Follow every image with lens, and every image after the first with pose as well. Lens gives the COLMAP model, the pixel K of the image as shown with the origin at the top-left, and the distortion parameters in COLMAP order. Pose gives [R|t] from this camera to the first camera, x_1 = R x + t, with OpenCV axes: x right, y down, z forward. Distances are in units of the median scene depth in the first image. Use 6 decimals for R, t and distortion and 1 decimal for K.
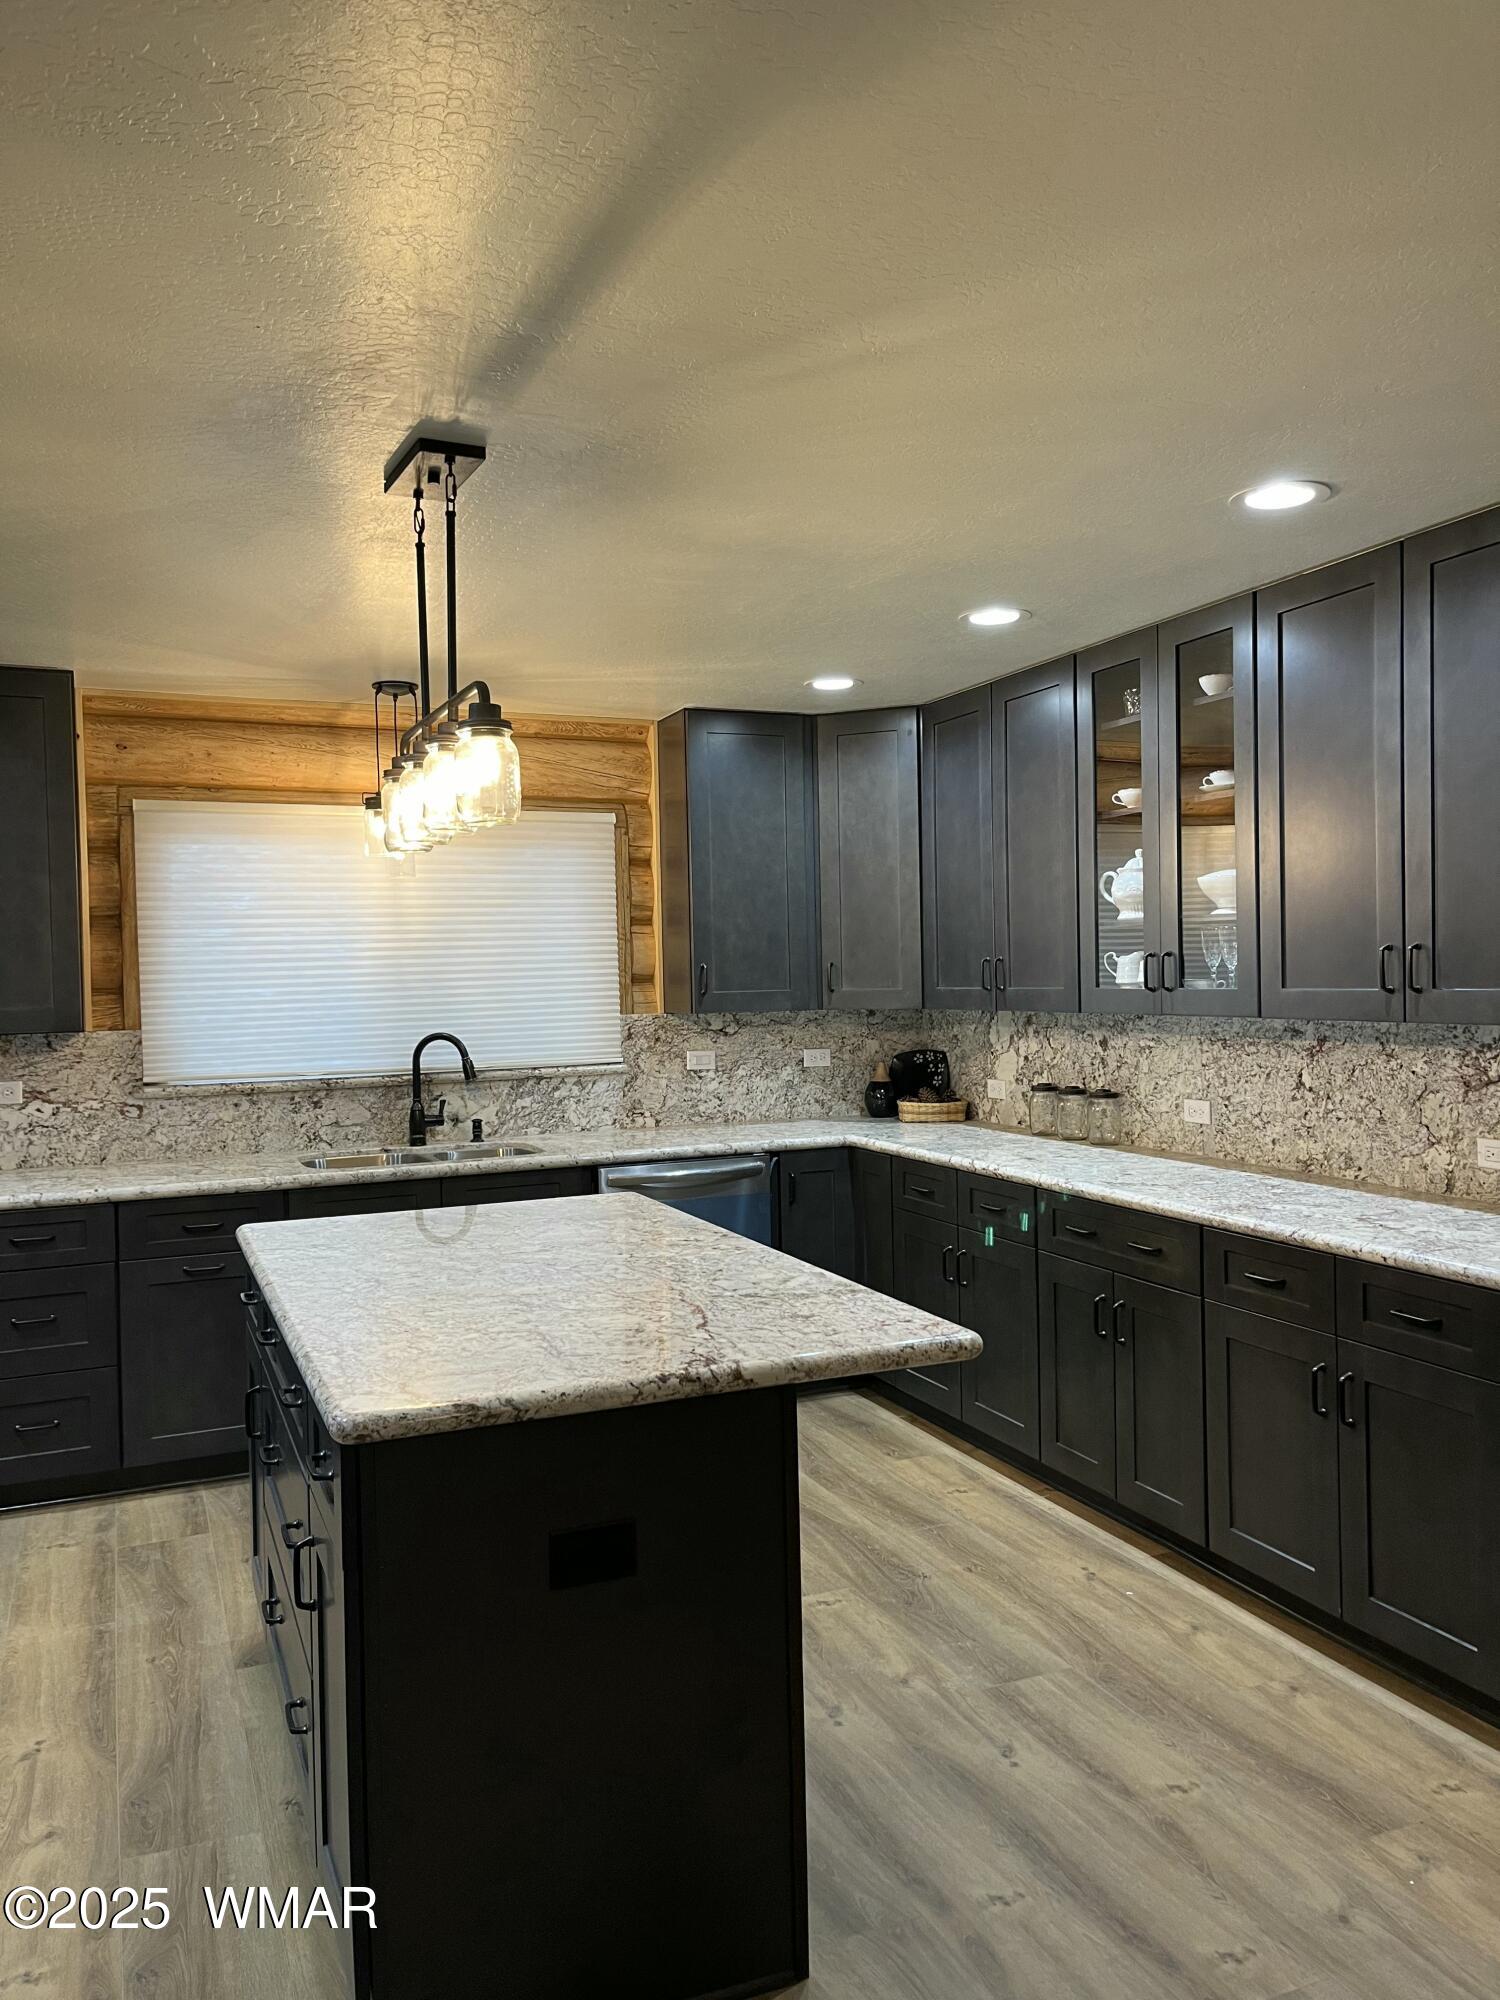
lens RADIAL K [[1505.0, 0, 750.9], [0, 1505.0, 997.3], [0, 0, 1]] dist [0.013298, 0.001463]
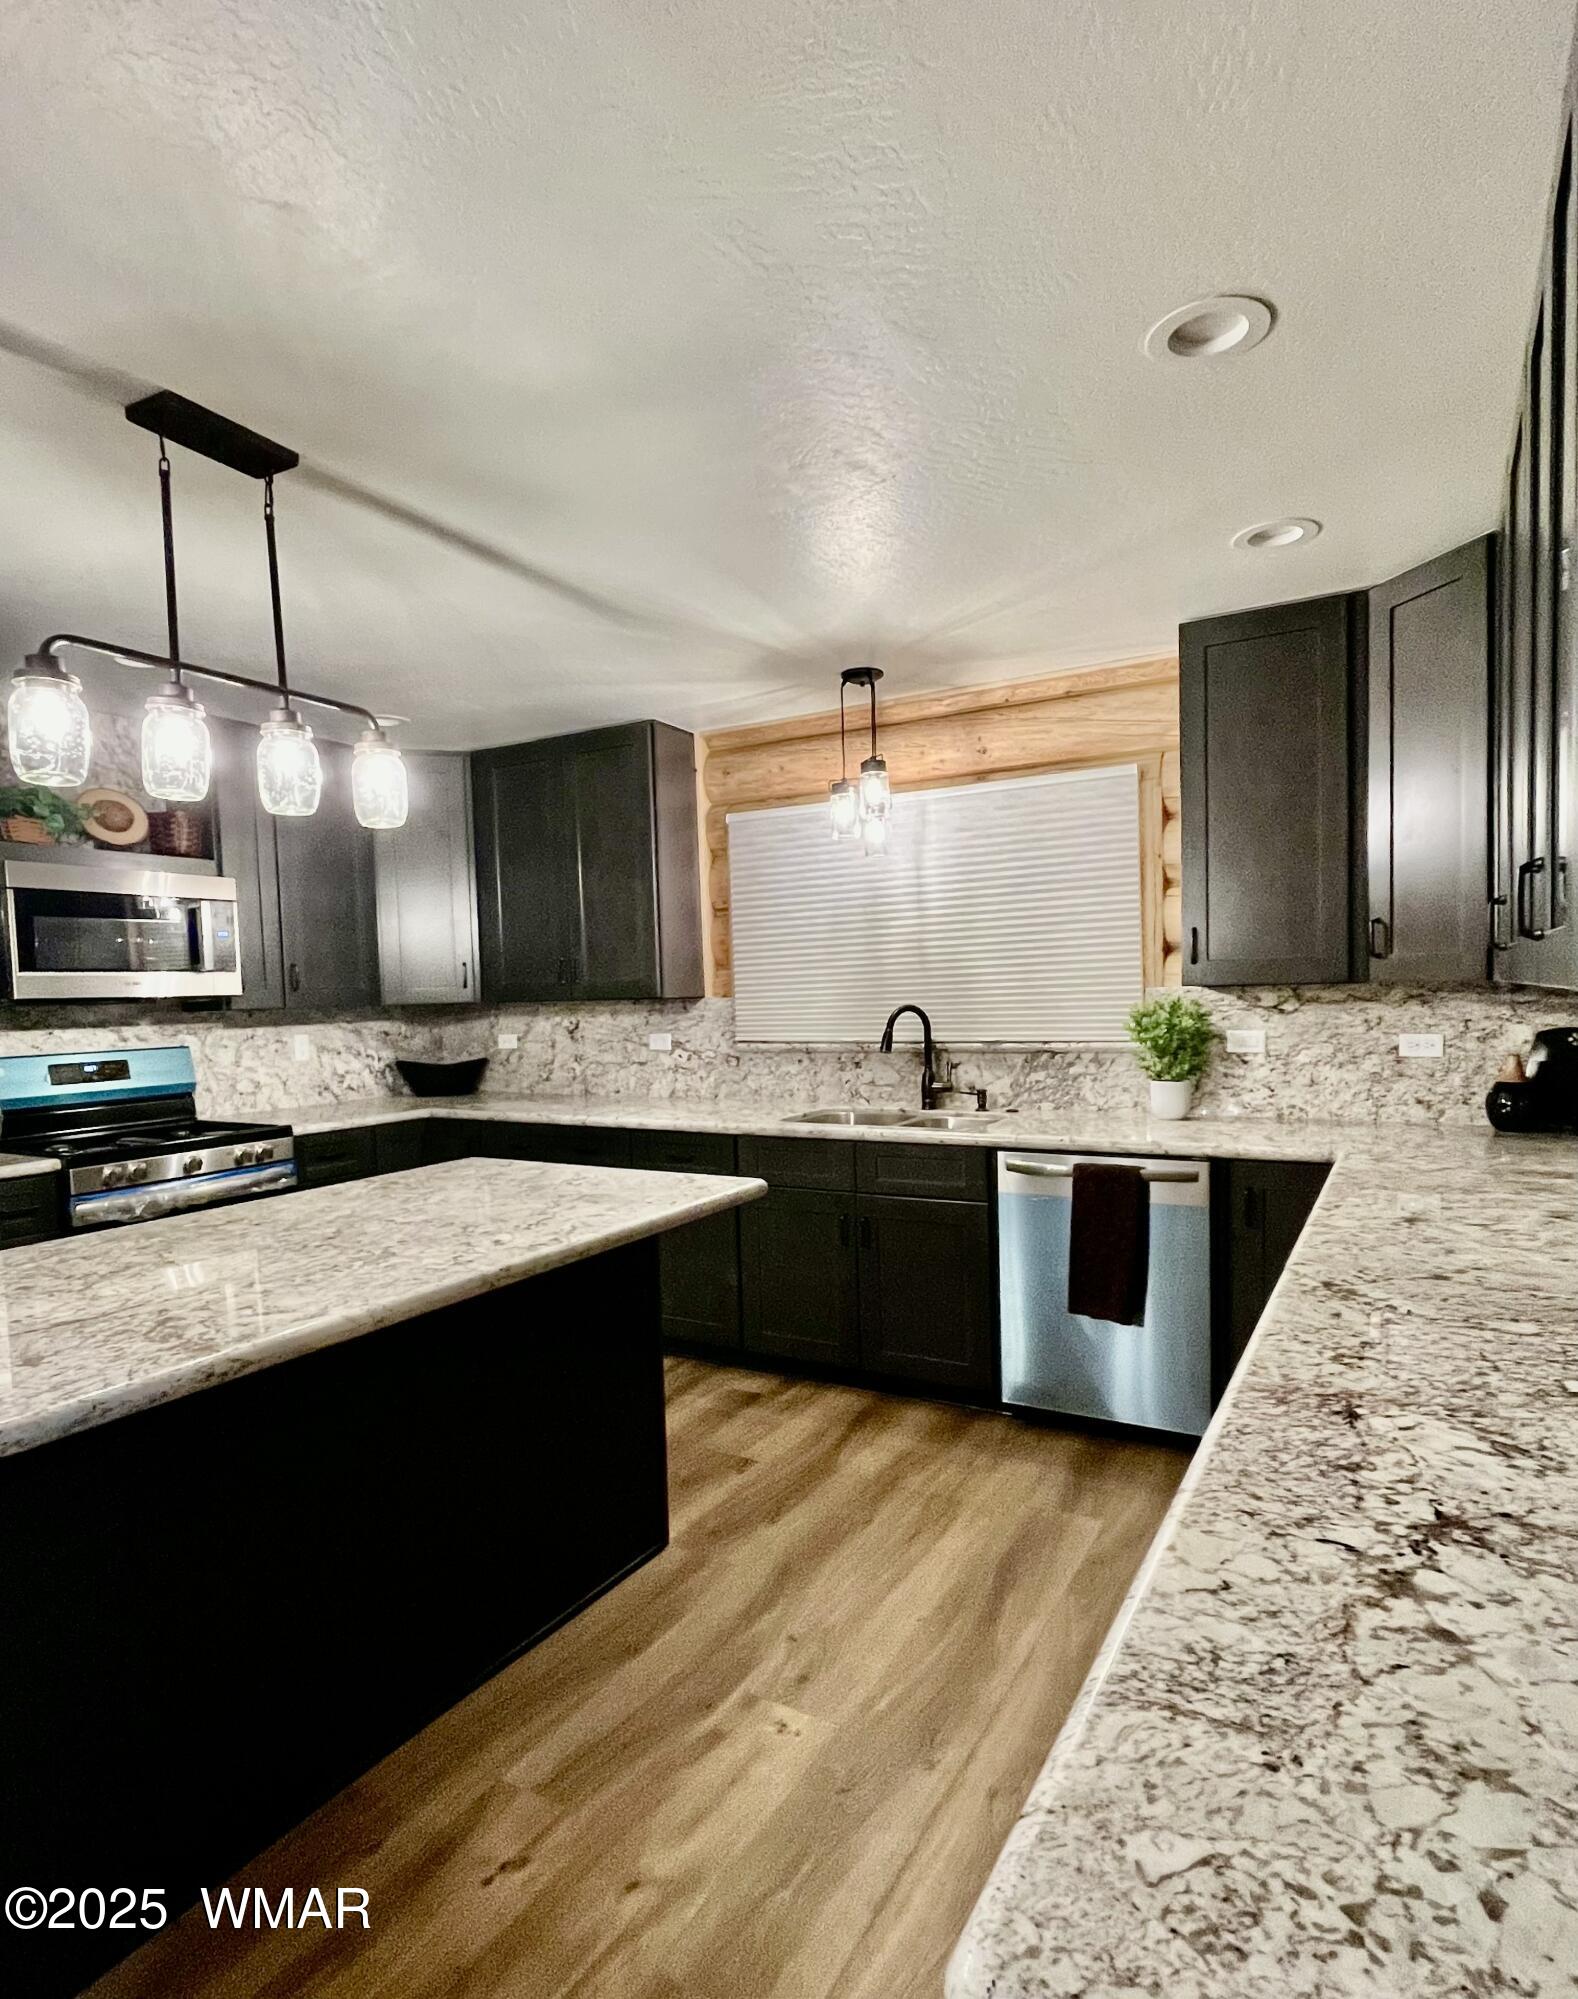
lens RADIAL K [[1078.9, 0, 783.4], [0, 1078.9, 1062.8], [0, 0, 1]] dist [0.001927, 0.000472]
pose [[0.590923, 0.060017, -0.804492, 0.335807], [0.002261, 0.997102, 0.076047, 0.007096], [0.806725, -0.046757, 0.589075, 0.470914]]
